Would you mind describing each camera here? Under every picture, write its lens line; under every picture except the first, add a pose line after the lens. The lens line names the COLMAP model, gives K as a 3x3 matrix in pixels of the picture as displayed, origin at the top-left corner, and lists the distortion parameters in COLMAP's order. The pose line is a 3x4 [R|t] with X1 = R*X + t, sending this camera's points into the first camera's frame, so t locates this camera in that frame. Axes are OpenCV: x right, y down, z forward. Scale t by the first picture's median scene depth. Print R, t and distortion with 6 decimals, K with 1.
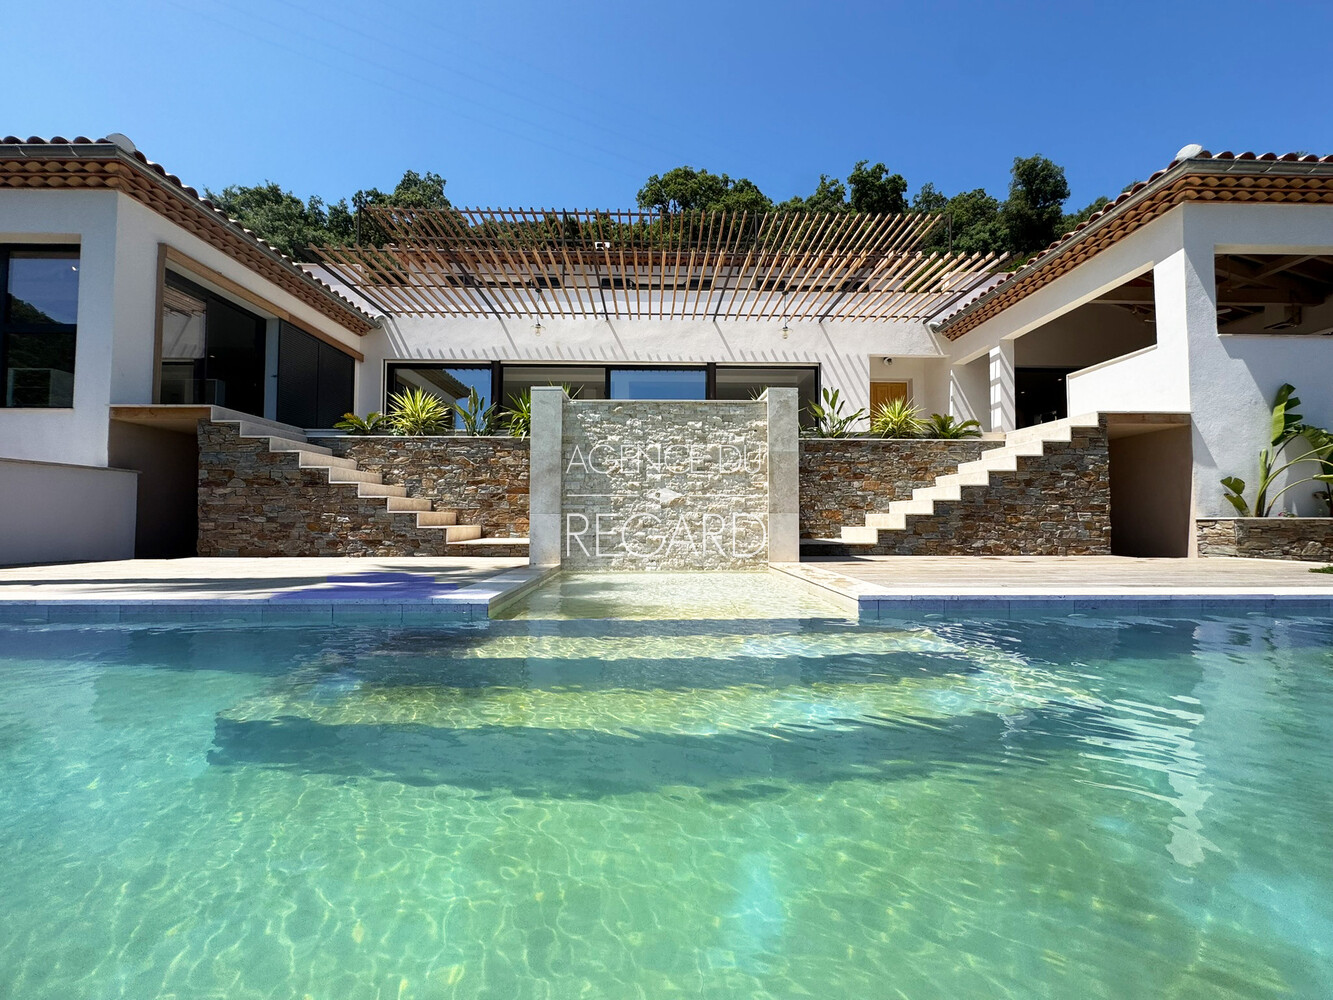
lens RADIAL K [[533.4, 0, 666.5], [0, 533.4, 500.0], [0, 0, 1]] dist [-0.002140, 0.000381]
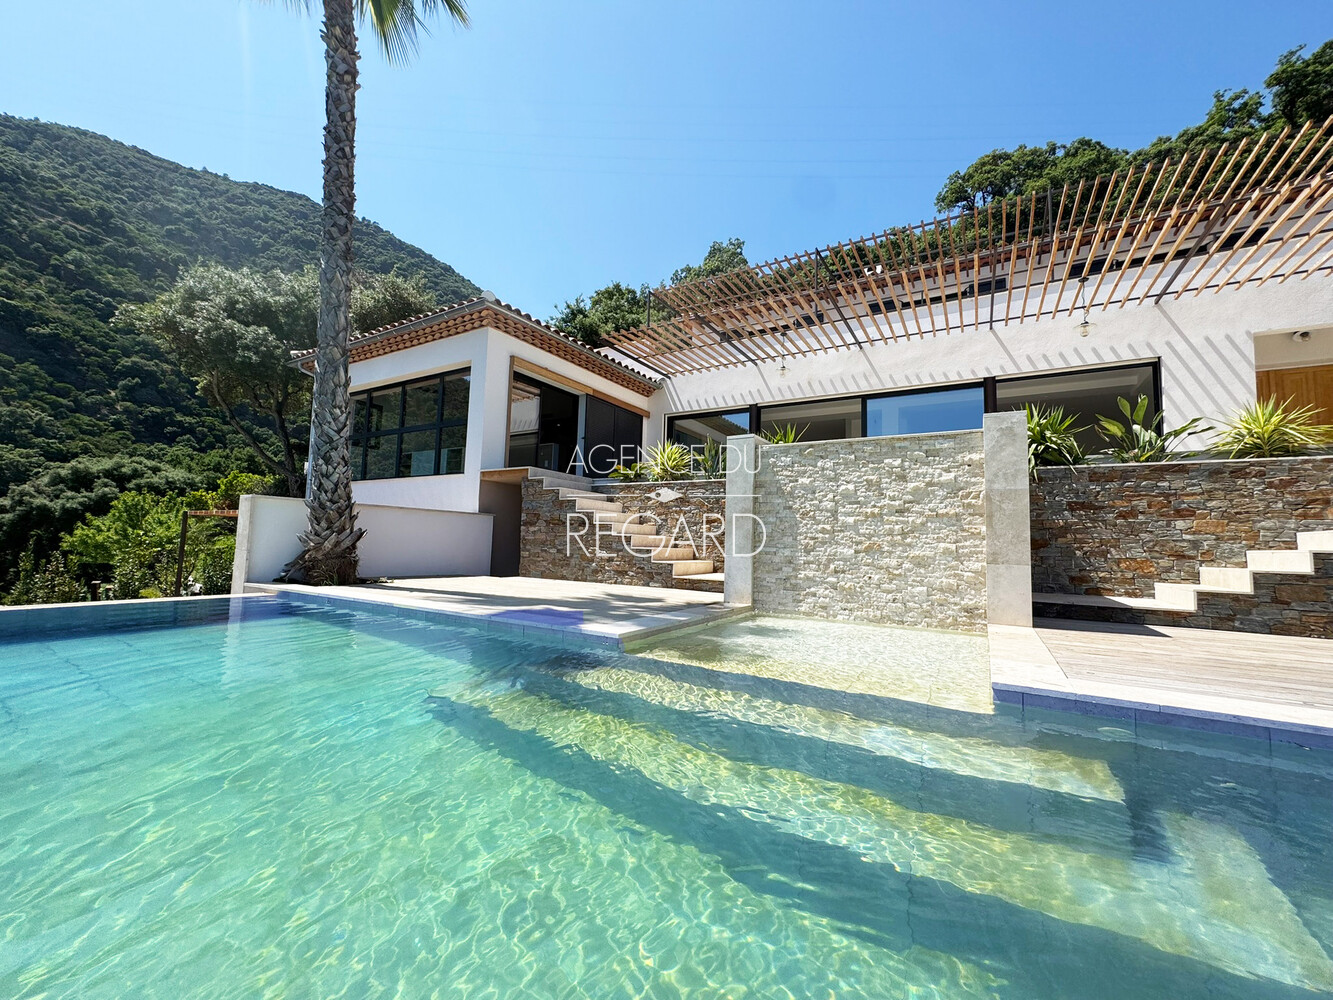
lens RADIAL K [[533.4, 0, 666.5], [0, 533.4, 500.0], [0, 0, 1]] dist [-0.002140, 0.000381]
pose [[0.845961, -0.020166, -0.532864, 0.152368], [-0.008886, 0.998613, -0.051899, -0.019147], [0.533171, 0.048640, 0.844608, 0.021326]]
